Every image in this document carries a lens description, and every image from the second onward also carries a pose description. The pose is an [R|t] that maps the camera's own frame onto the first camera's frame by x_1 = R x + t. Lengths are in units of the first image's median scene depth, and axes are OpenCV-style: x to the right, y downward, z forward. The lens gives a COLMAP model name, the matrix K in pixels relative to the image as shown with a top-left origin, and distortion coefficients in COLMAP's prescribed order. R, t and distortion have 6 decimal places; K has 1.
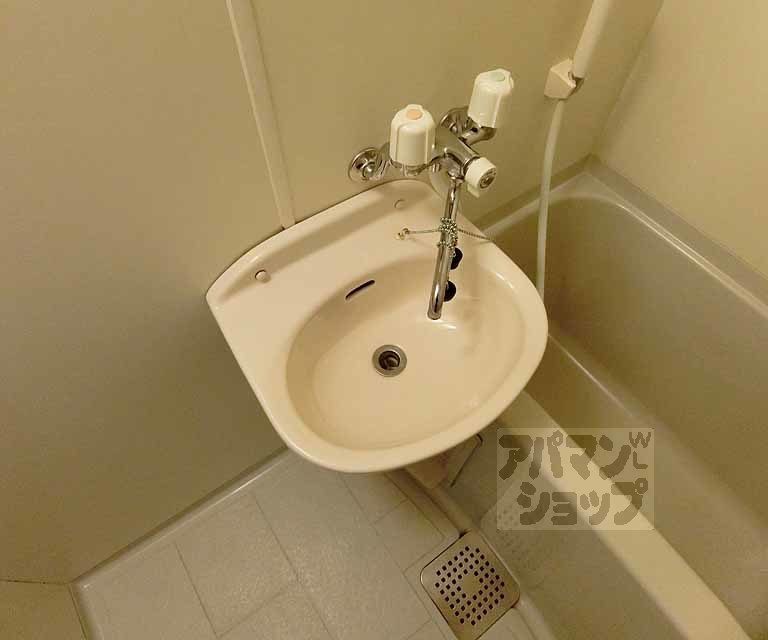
lens RADIAL K [[473.2, 0, 382.4], [0, 473.2, 309.6], [0, 0, 1]] dist [0.006185, 0.002620]
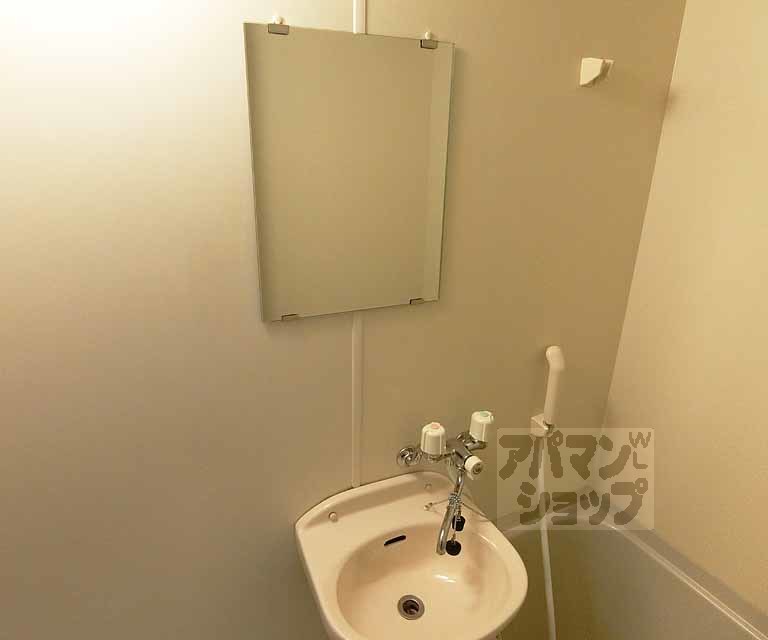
lens RADIAL K [[473.2, 0, 382.4], [0, 473.2, 309.6], [0, 0, 1]] dist [0.006185, 0.002620]
pose [[0.986321, 0.064286, -0.151783, 0.097240], [-0.146707, 0.762179, -0.630523, 0.366082], [0.075152, 0.644166, 0.761185, -0.605556]]
